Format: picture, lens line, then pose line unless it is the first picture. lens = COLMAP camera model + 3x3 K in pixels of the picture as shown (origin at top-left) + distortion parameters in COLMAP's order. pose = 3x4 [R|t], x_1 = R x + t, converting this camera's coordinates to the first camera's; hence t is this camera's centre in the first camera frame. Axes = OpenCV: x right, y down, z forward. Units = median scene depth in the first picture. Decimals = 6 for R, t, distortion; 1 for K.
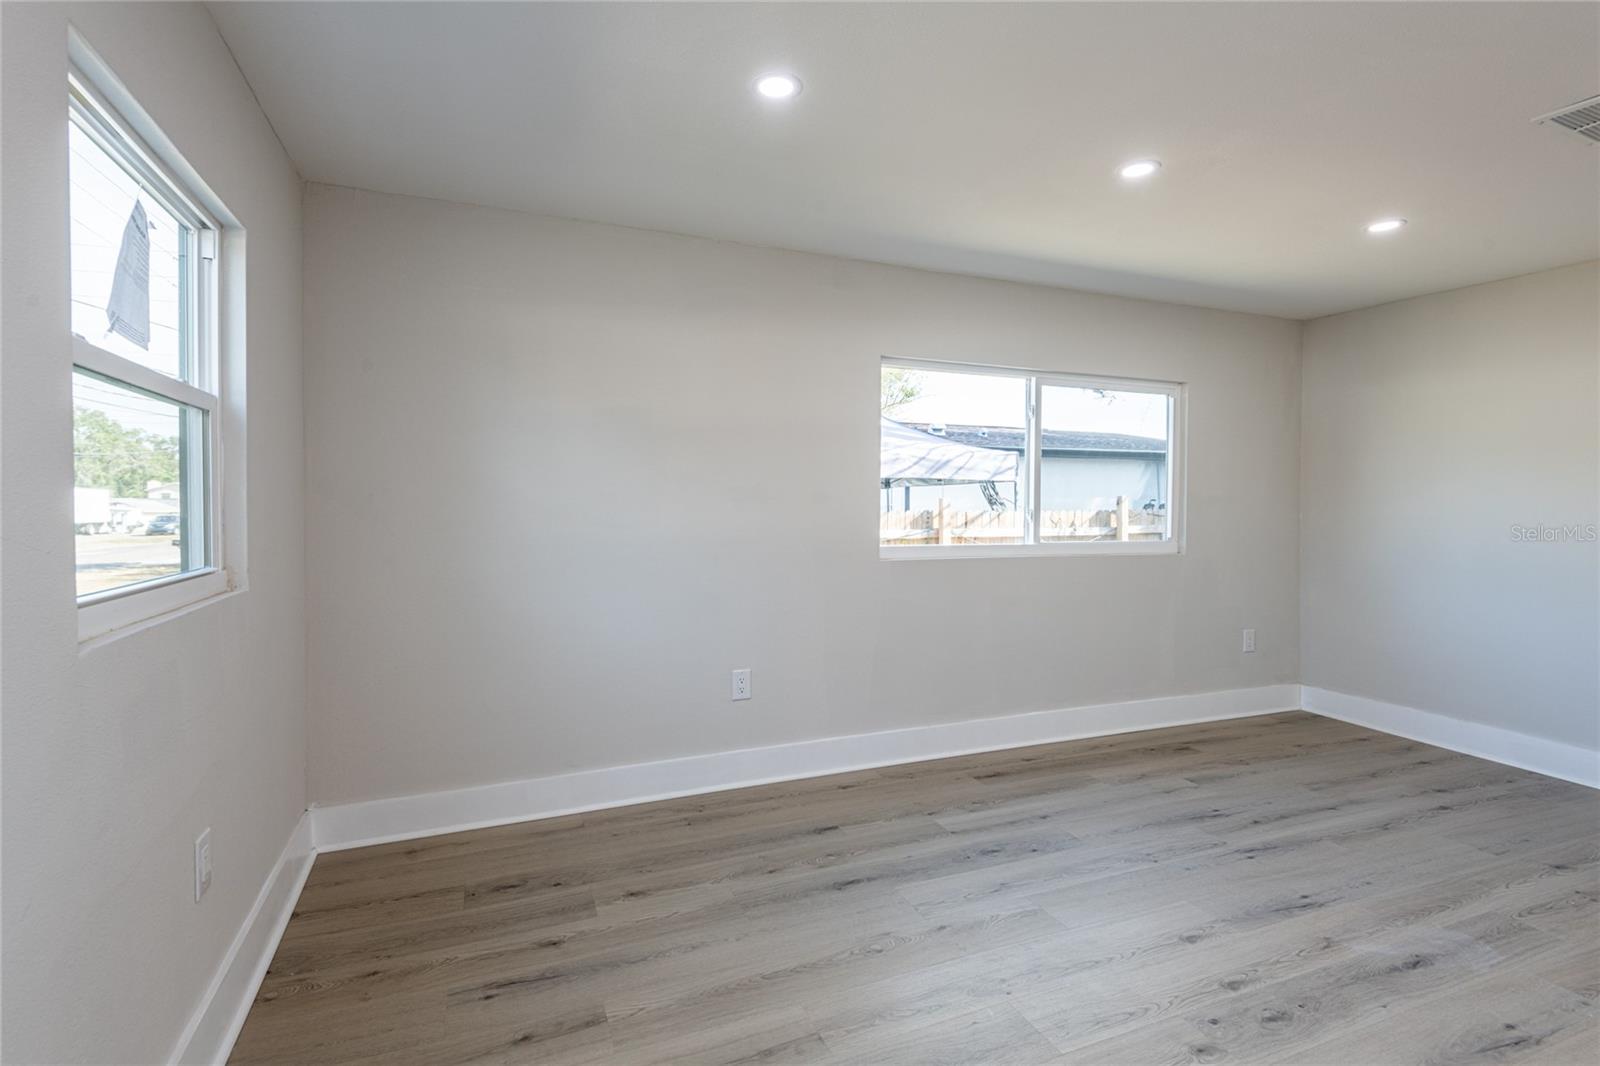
lens RADIAL K [[760.0, 0, 764.2], [0, 760.0, 524.9], [0, 0, 1]] dist [0.033834, -0.017866]
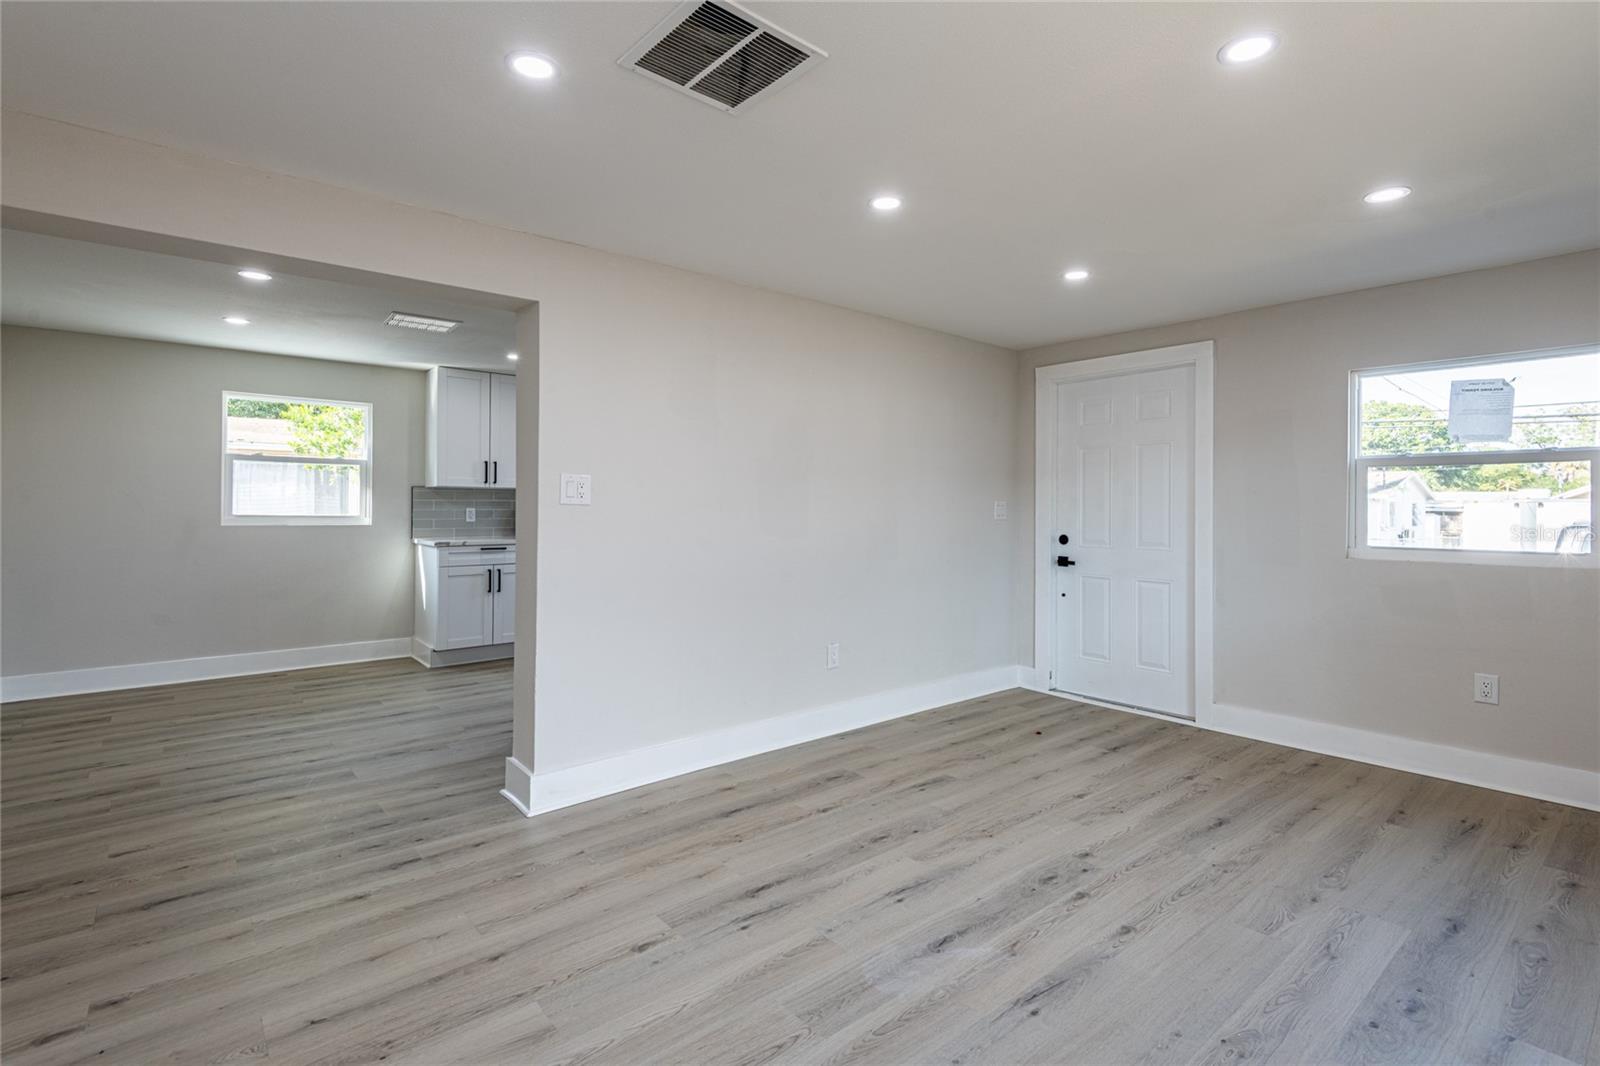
lens RADIAL K [[730.4, 0, 805.3], [0, 730.4, 513.2], [0, 0, 1]] dist [0.034653, -0.019491]
pose [[-0.948154, -0.008256, -0.317703, 0.951827], [-0.017698, 0.999483, 0.026844, -0.030143], [0.317317, 0.031075, -0.947810, 1.326427]]
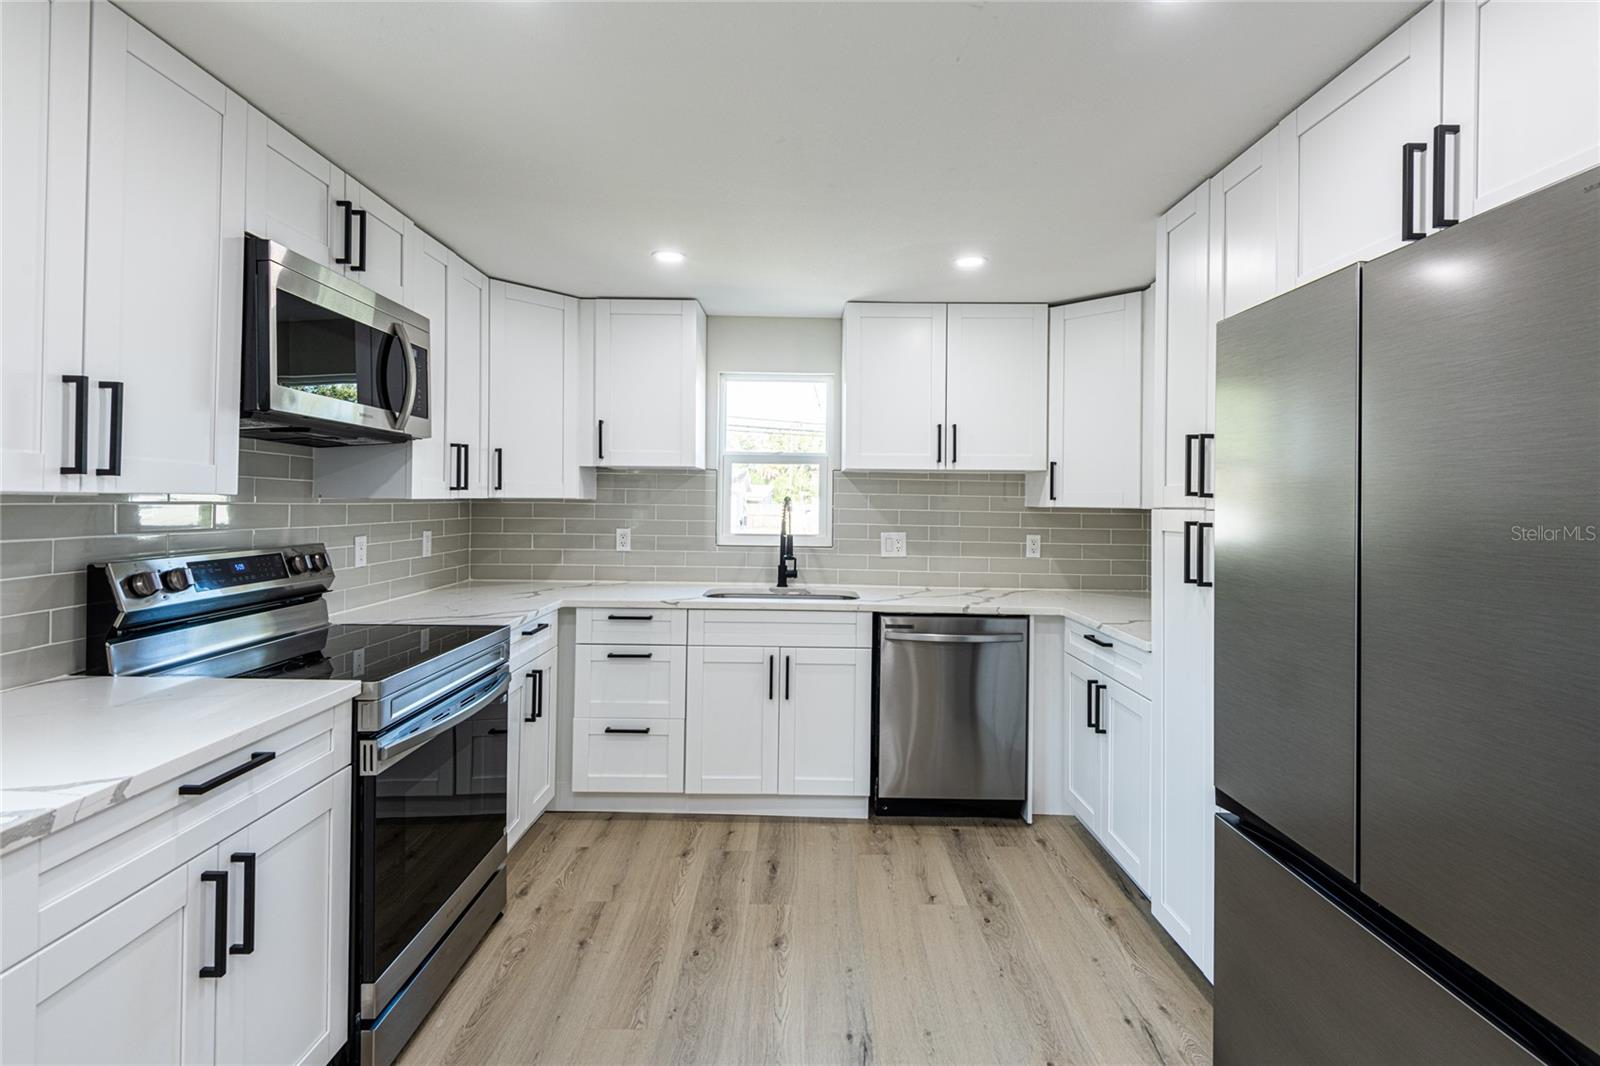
lens RADIAL K [[750.5, 0, 807.4], [0, 750.5, 496.8], [0, 0, 1]] dist [0.038560, -0.022806]
pose [[-0.372475, -0.014330, -0.927932, 1.427719], [-0.037464, 0.999298, -0.000393, -0.046944], [0.927286, 0.034618, -0.372750, -0.347357]]
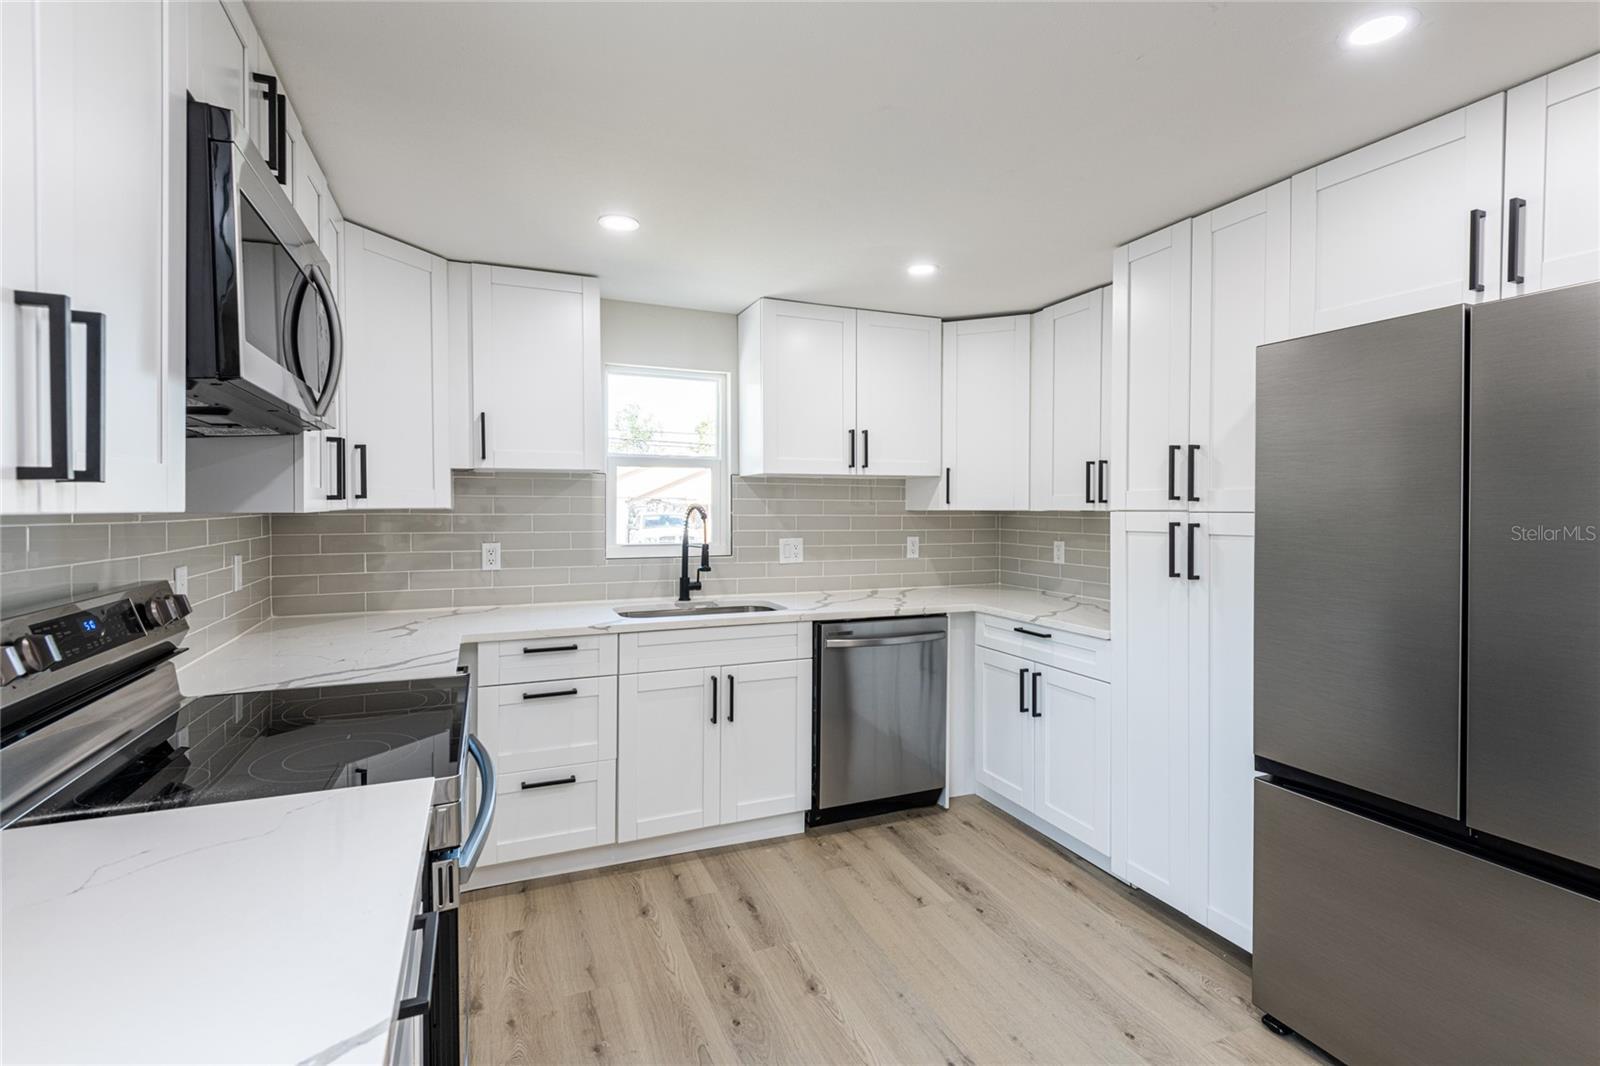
lens RADIAL K [[730.4, 0, 805.3], [0, 730.4, 513.2], [0, 0, 1]] dist [0.034653, -0.019491]
pose [[0.012700, 0.005769, -0.999903, 1.407453], [-0.025709, 0.999655, 0.005441, -0.041073], [0.999589, 0.025637, 0.012844, -0.705446]]
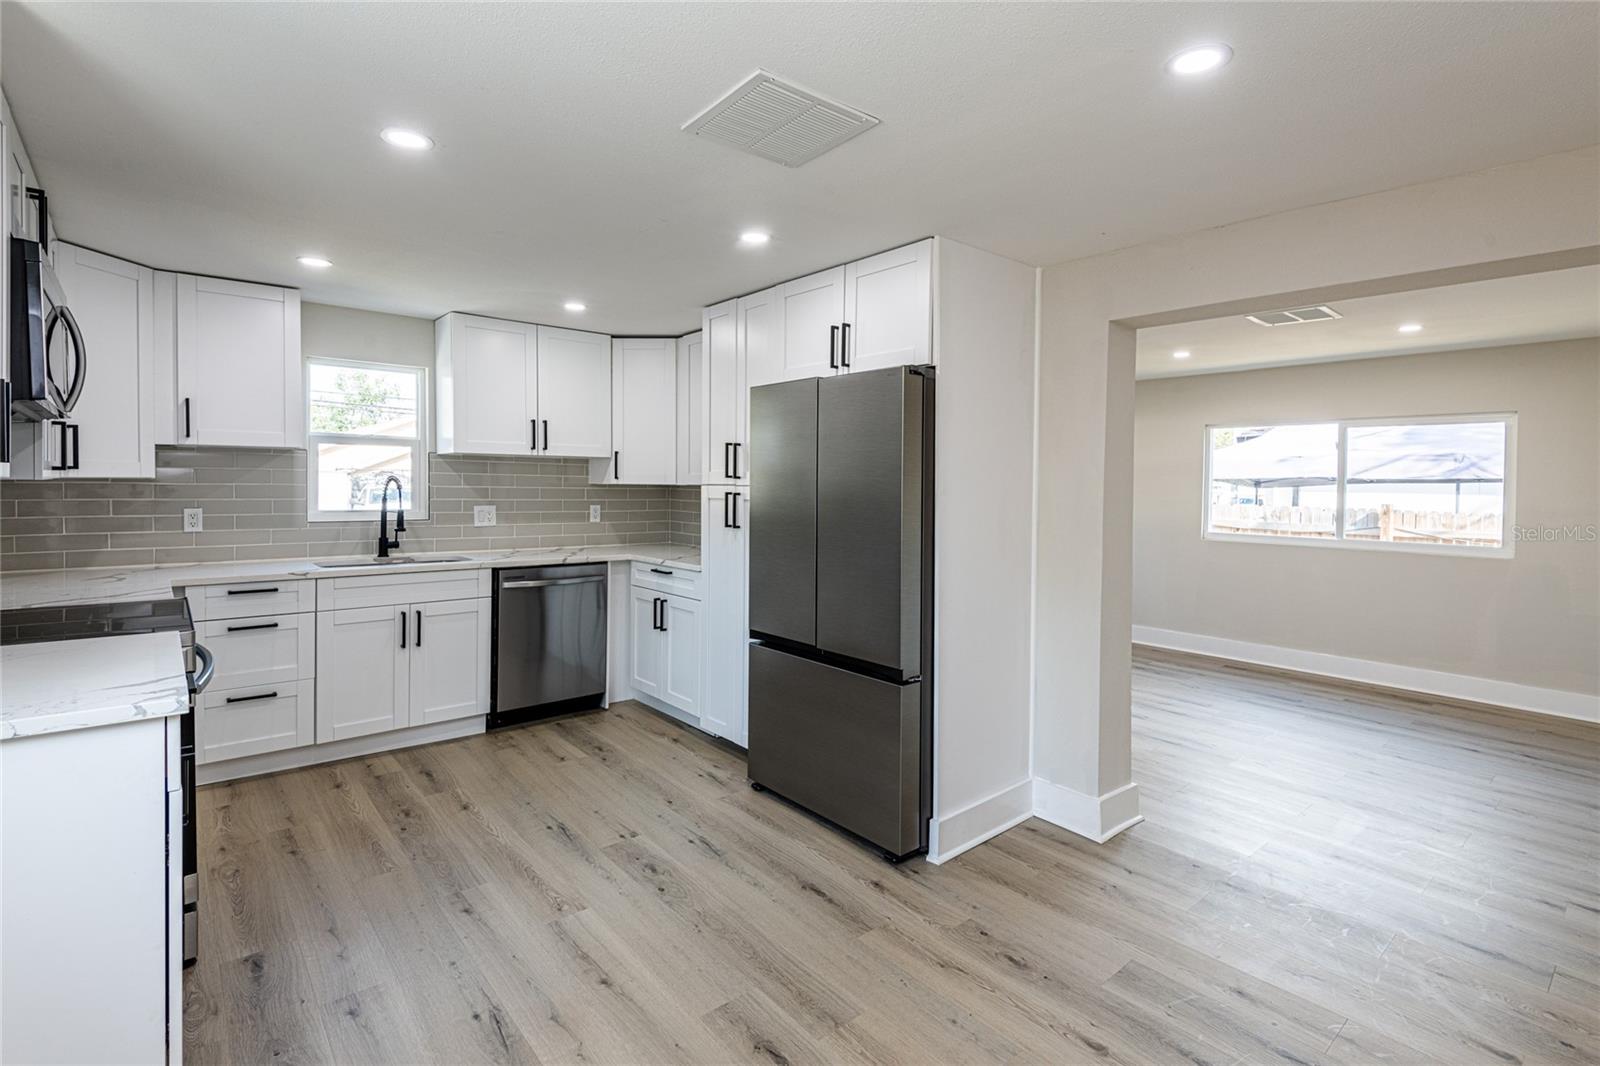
lens RADIAL K [[743.5, 0, 796.8], [0, 743.5, 500.7], [0, 0, 1]] dist [0.053928, -0.041788]
pose [[0.299388, 0.020965, -0.953901, 1.873261], [-0.032853, 0.999392, 0.011653, -0.041106], [0.953566, 0.027850, 0.299894, -0.553103]]
